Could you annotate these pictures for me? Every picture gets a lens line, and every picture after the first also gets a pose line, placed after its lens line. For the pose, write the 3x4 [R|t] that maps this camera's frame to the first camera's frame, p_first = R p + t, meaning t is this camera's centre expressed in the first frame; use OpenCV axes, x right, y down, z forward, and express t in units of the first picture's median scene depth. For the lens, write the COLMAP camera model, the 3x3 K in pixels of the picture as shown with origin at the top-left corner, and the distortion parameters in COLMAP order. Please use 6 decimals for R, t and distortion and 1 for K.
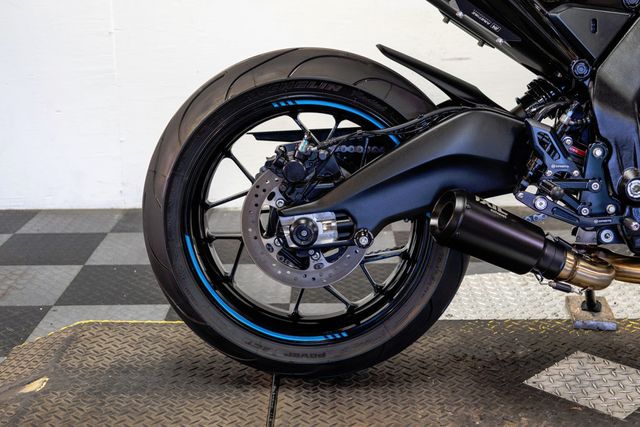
lens RADIAL K [[932.0, 0, 320.0], [0, 932.0, 213.5], [0, 0, 1]] dist [0.020473, -0.048205]
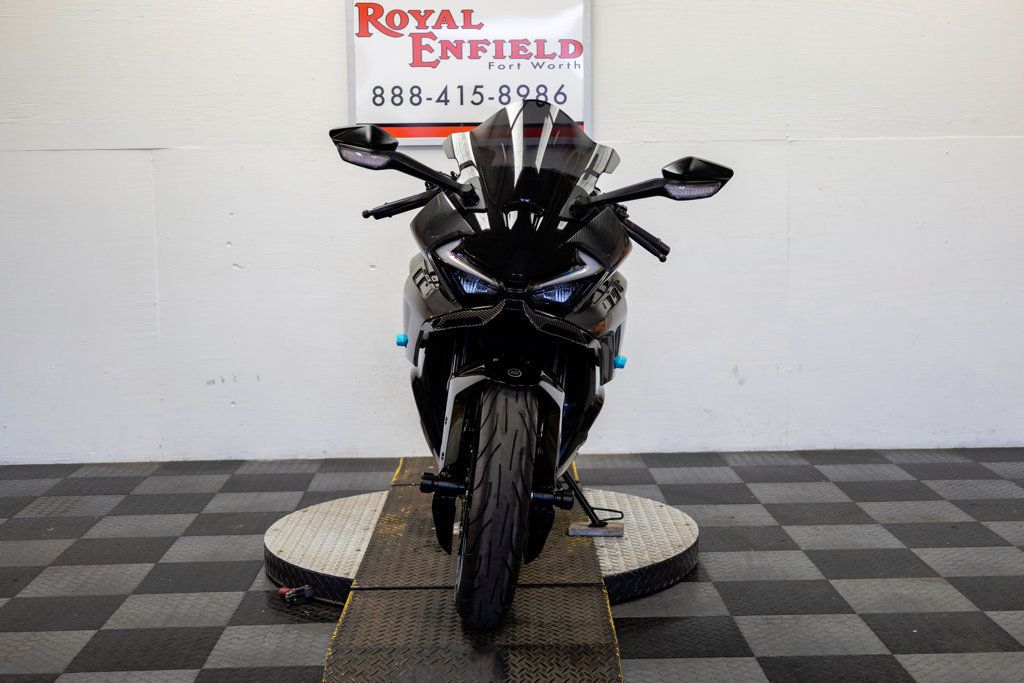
lens RADIAL K [[1491.2, 0, 512.0], [0, 1491.2, 341.5], [0, 0, 1]] dist [0.020473, -0.048205]
pose [[0.999490, -0.006806, 0.031189, 0.155062], [0.012252, 0.983973, -0.177898, 0.182491], [-0.029478, 0.178189, 0.983555, -0.804730]]
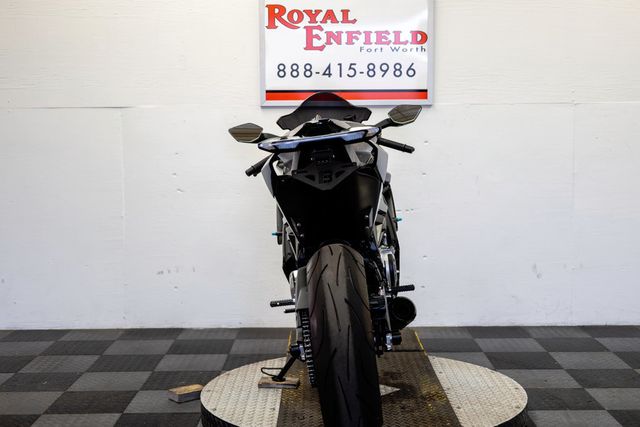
lens RADIAL K [[937.2, 0, 320.0], [0, 937.2, 213.5], [0, 0, 1]] dist [0.007237, 0.013799]
pose [[0.999953, 0.001565, 0.009555, 0.102402], [0.000352, 0.980317, -0.197431, 0.120704], [-0.009676, 0.197425, 0.980270, -0.593946]]
